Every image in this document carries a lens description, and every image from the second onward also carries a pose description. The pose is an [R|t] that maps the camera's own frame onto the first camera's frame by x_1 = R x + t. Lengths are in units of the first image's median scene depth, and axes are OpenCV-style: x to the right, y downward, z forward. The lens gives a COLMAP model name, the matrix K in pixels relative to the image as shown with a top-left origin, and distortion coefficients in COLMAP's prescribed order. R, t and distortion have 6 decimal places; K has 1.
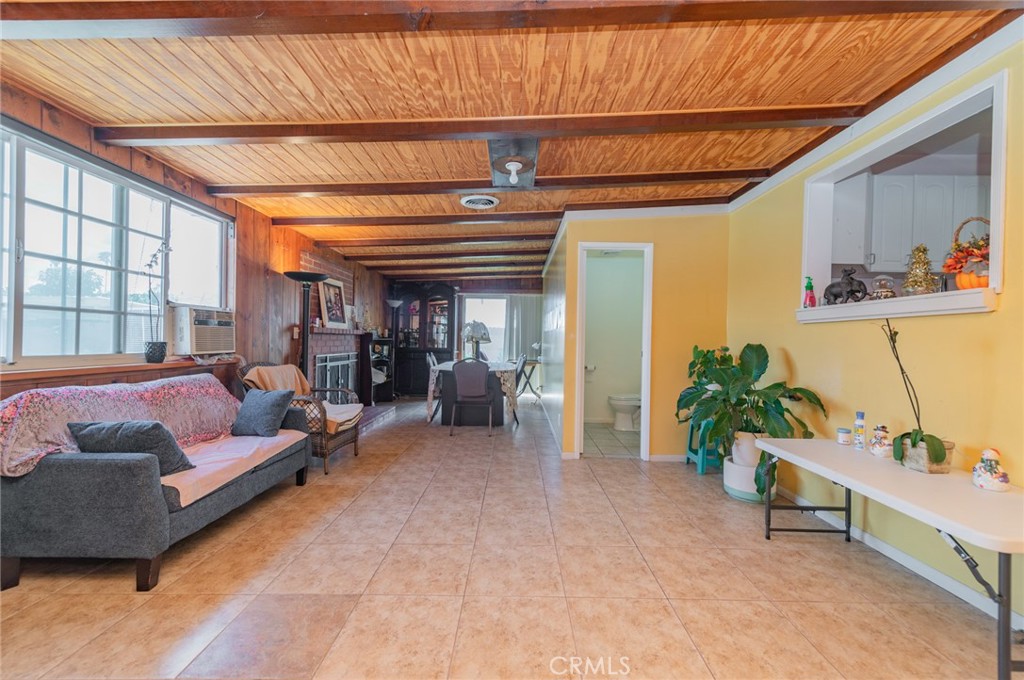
lens RADIAL K [[400.4, 0, 522.6], [0, 400.4, 344.9], [0, 0, 1]] dist [0.011144, -0.002523]
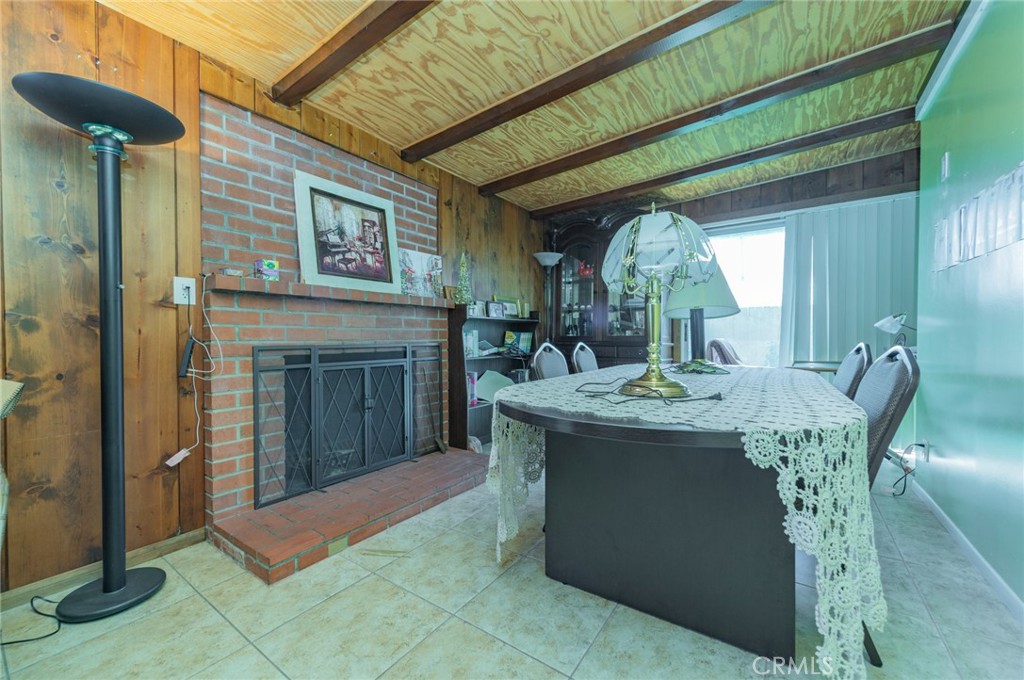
lens RADIAL K [[400.4, 0, 504.1], [0, 400.4, 346.8], [0, 0, 1]] dist [0.011144, -0.002523]
pose [[0.804571, 0.005066, -0.593835, -0.075831], [0.004523, 0.999882, 0.014658, 0.032174], [0.593839, -0.014479, 0.804454, 1.264967]]
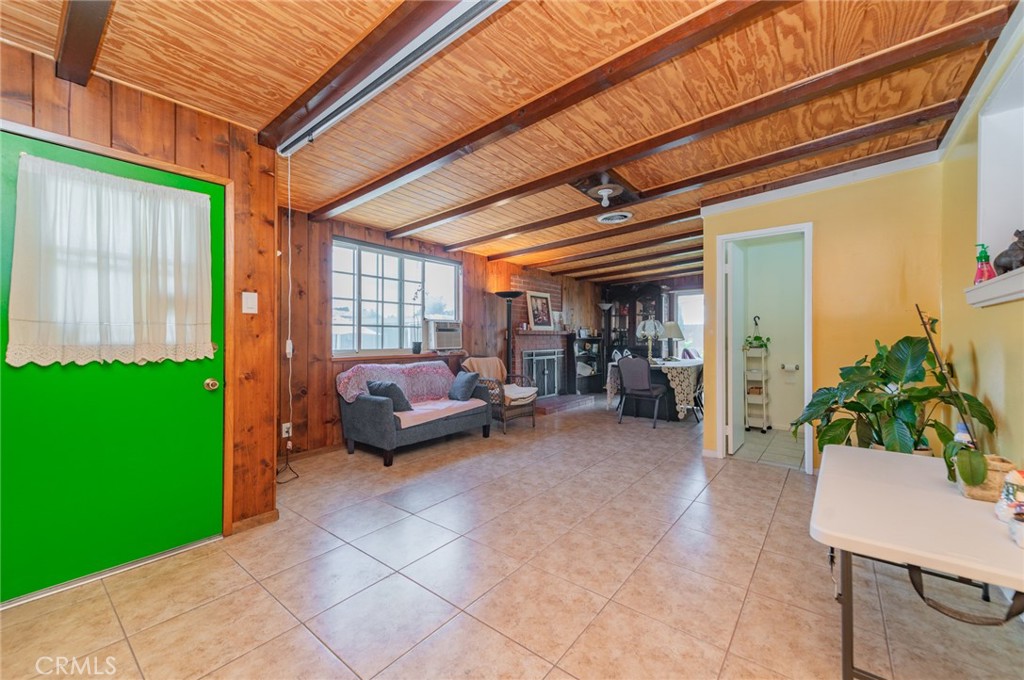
lens RADIAL K [[400.4, 0, 519.0], [0, 400.4, 340.1], [0, 0, 1]] dist [0.011144, -0.002523]
pose [[0.787175, -0.013647, -0.616579, 0.465975], [0.008080, 0.999898, -0.011815, 0.007452], [0.616677, 0.004319, 0.787204, -0.092194]]
